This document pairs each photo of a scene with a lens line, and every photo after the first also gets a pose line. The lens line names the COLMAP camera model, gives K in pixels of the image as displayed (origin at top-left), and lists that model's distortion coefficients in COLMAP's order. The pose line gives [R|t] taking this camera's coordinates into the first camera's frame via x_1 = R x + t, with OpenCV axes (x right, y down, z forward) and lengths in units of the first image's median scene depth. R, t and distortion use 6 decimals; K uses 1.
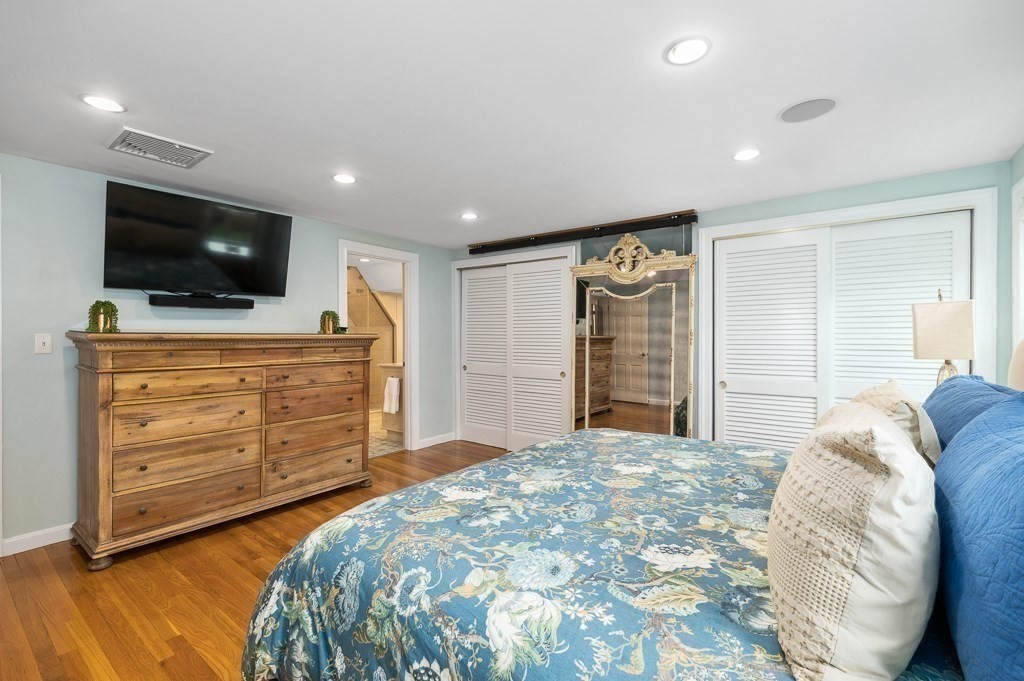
lens RADIAL K [[449.4, 0, 512.0], [0, 449.4, 340.5], [0, 0, 1]] dist [0.000222, 0.000593]
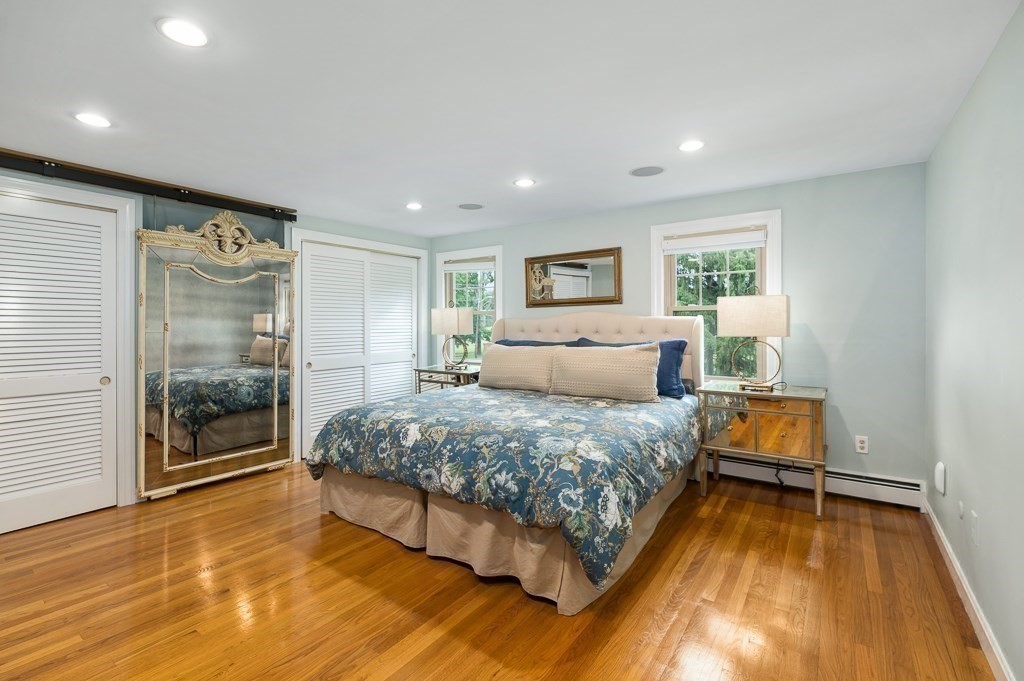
lens RADIAL K [[449.4, 0, 512.0], [0, 449.4, 340.5], [0, 0, 1]] dist [0.000222, 0.000593]
pose [[-0.009344, -0.041164, 0.999109, -0.677527], [0.005790, 0.999133, 0.041219, -0.012128], [-0.999940, 0.006170, -0.009097, 0.455832]]
